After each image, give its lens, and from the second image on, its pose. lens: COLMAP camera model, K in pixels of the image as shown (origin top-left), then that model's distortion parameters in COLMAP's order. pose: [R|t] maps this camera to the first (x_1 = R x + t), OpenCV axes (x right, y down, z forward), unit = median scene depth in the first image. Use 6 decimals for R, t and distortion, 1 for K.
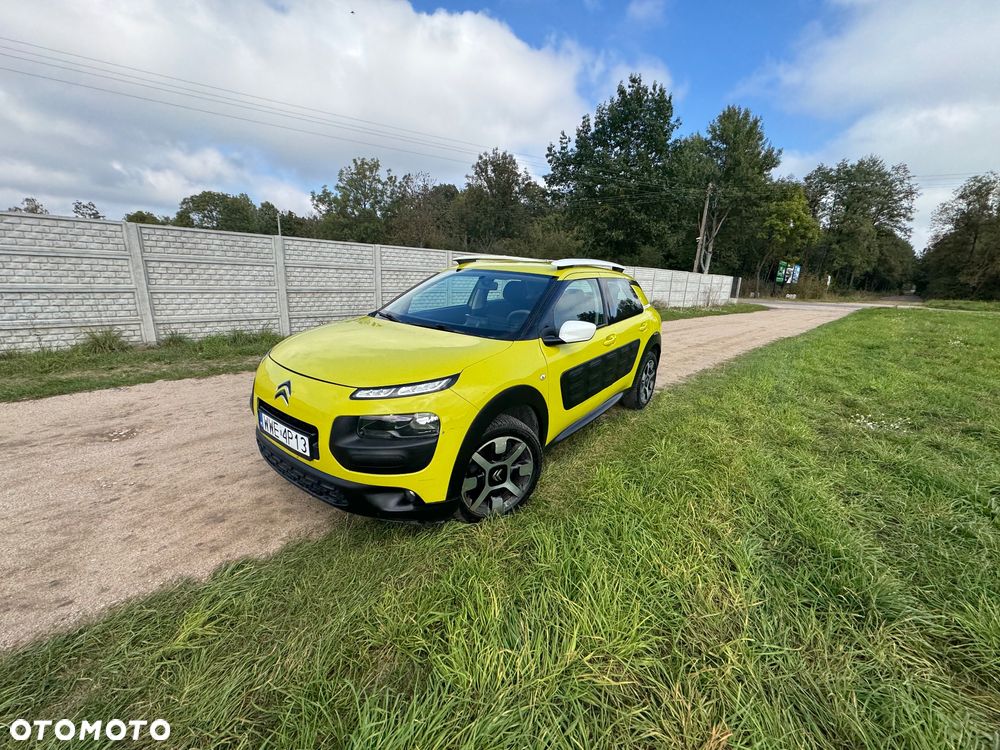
lens RADIAL K [[395.5, 0, 499.5], [0, 395.5, 373.0], [0, 0, 1]] dist [-0.000965, -0.000036]
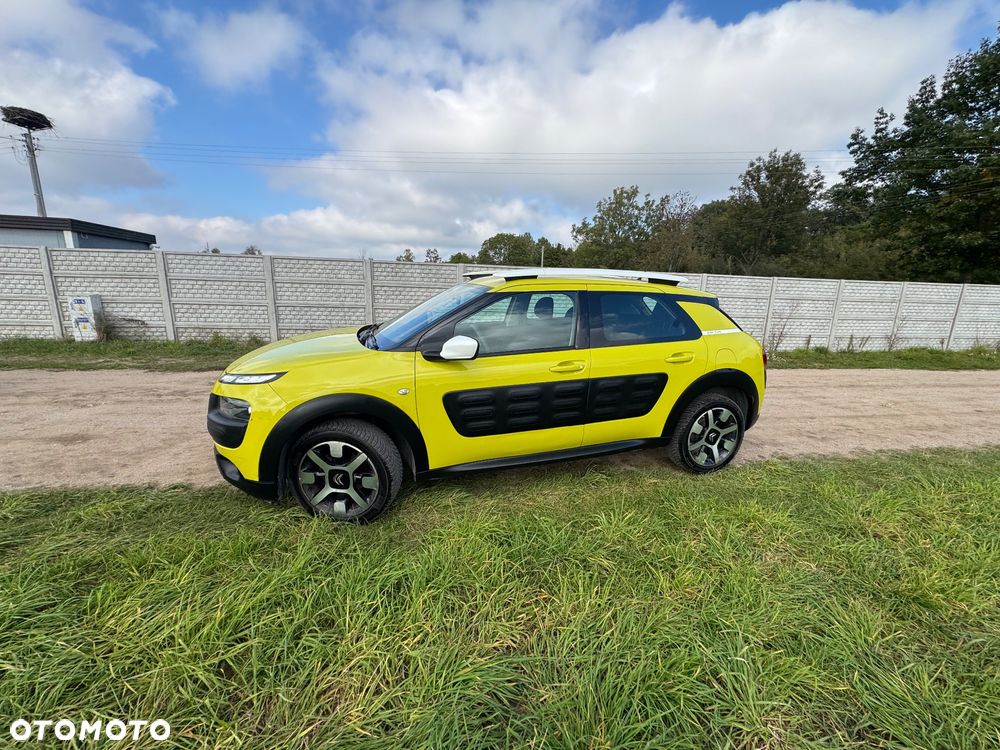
lens RADIAL K [[395.5, 0, 499.5], [0, 395.5, 373.0], [0, 0, 1]] dist [-0.000965, -0.000036]
pose [[0.810073, 0.106545, -0.576567, 0.059077], [-0.140690, 0.989944, -0.014734, -0.003645], [0.569199, 0.093053, 0.816917, 0.025094]]
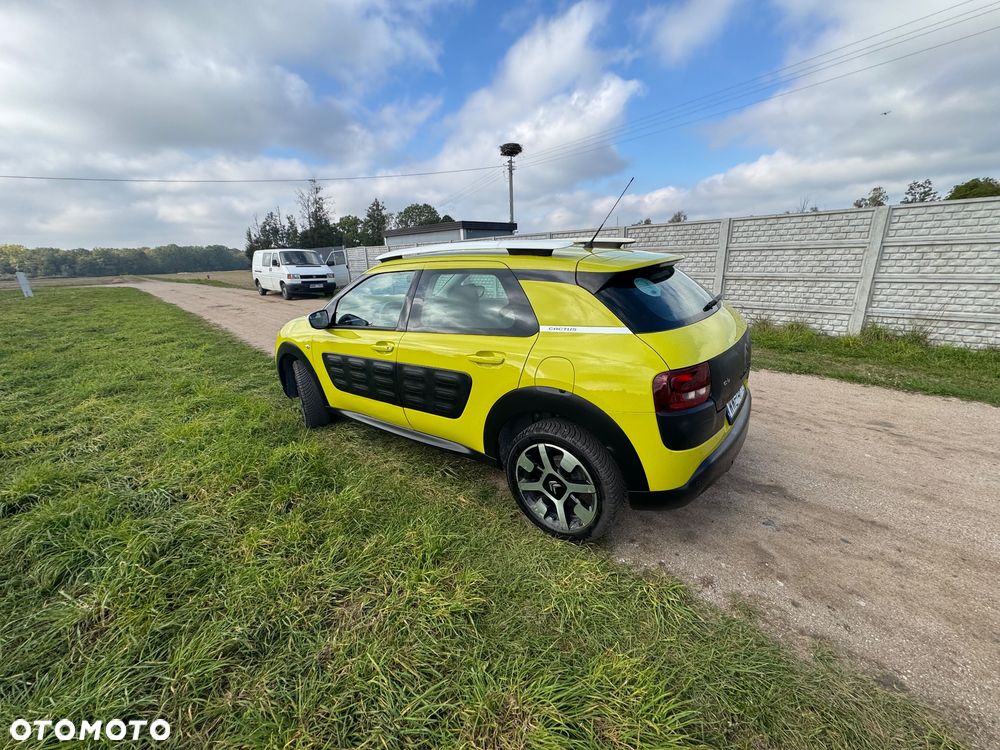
lens RADIAL K [[393.7, 0, 497.8], [0, 393.7, 375.2], [0, 0, 1]] dist [-0.000263, -0.000078]
pose [[-0.021338, 0.257341, -0.966085, 0.101945], [-0.207989, 0.944021, 0.256058, -0.027007], [0.977898, 0.206399, 0.033380, 0.114569]]
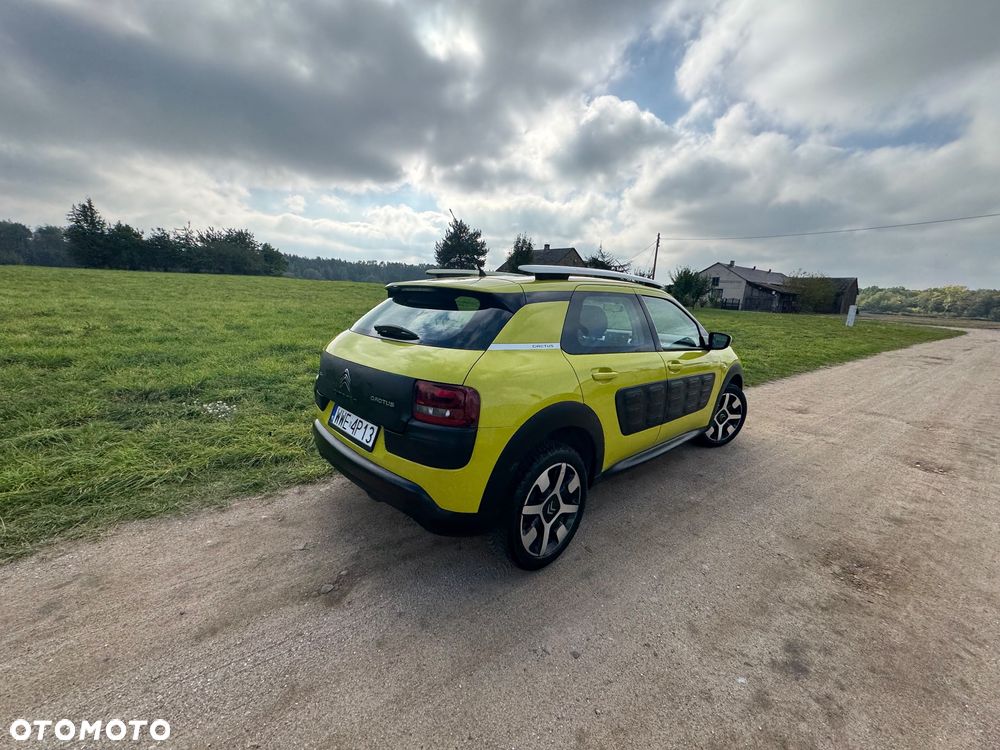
lens RADIAL K [[393.9, 0, 498.4], [0, 393.9, 378.3], [0, 0, 1]] dist [-0.001893, 0.000264]
pose [[-0.982311, -0.119027, 0.144557, 0.010139], [-0.041648, 0.891522, 0.451059, -0.050161], [-0.182564, 0.437060, -0.880709, 0.201463]]
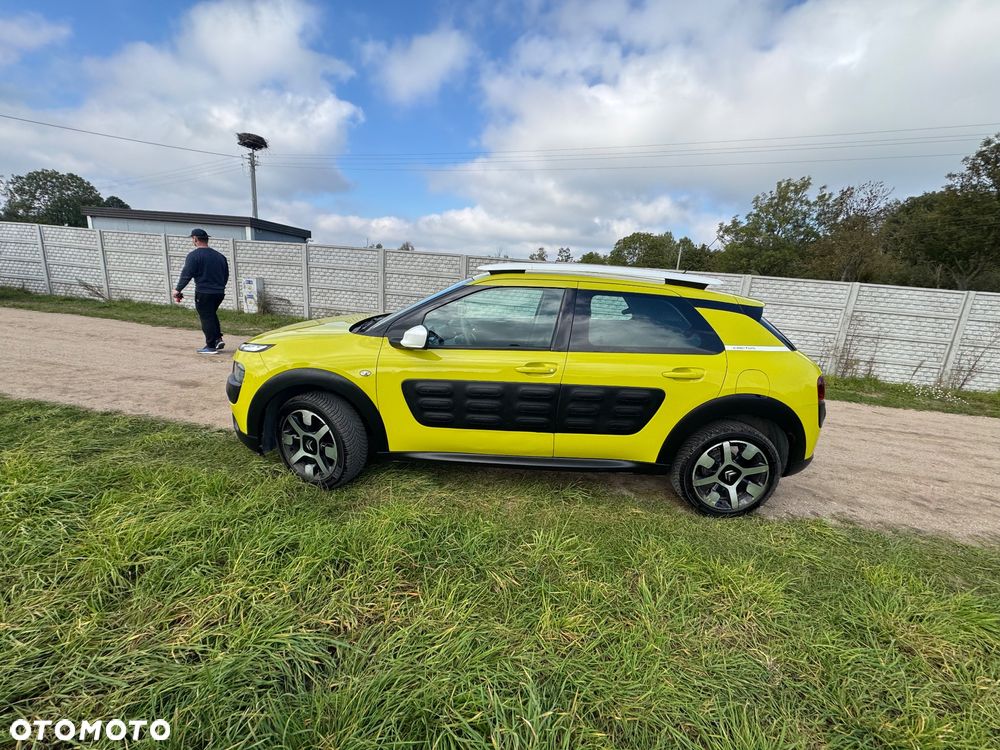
lens RADIAL K [[394.9, 0, 499.2], [0, 394.9, 374.2], [0, 0, 1]] dist [-0.000481, -0.000437]
pose [[0.583241, 0.191119, -0.789496, 0.077779], [-0.248330, 0.967347, 0.050718, -0.008683], [0.773409, 0.166475, 0.611657, 0.046046]]
